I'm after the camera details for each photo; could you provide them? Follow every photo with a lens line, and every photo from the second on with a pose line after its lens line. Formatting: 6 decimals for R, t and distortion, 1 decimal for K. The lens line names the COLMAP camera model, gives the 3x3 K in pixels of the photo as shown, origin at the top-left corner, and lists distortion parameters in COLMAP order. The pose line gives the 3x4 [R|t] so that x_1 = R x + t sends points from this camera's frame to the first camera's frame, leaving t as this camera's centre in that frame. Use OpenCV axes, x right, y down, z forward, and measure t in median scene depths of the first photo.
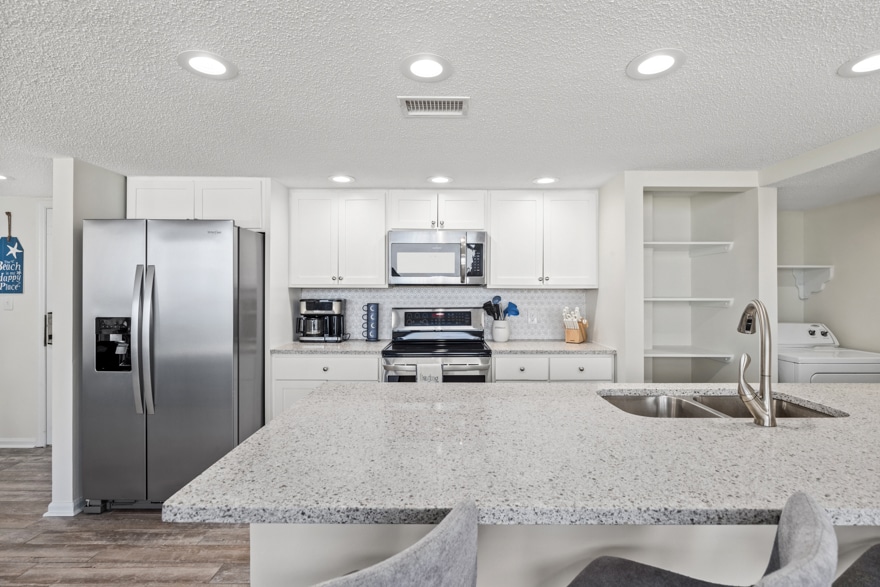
lens RADIAL K [[430.4, 0, 438.1], [0, 430.4, 294.4], [0, 0, 1]] dist [-0.001494, -0.001155]
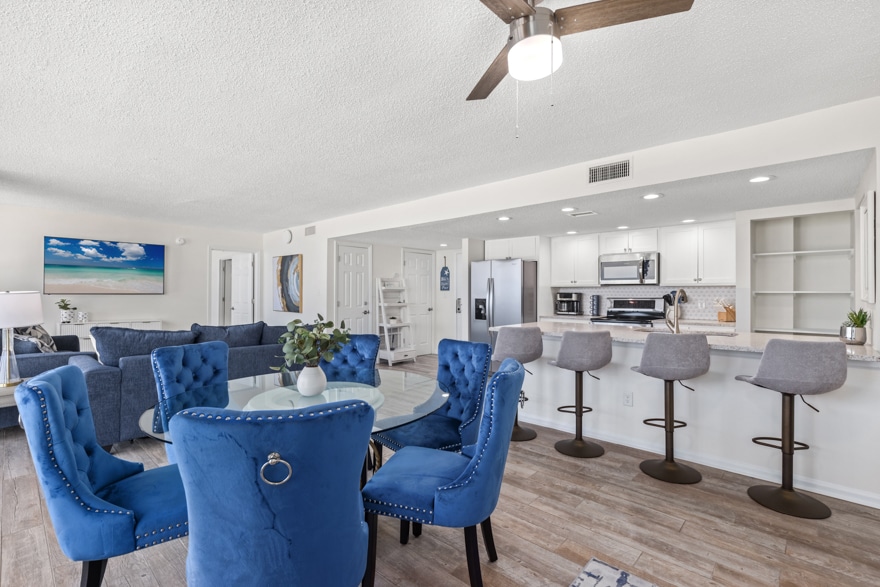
lens RADIAL K [[401.8, 0, 442.6], [0, 401.8, 291.8], [0, 0, 1]] dist [-0.011931, 0.001889]
pose [[0.737037, -0.002102, -0.675849, 0.543009], [0.000067, 0.999995, -0.003037, 0.012667], [0.675852, 0.002193, 0.737034, -0.715399]]
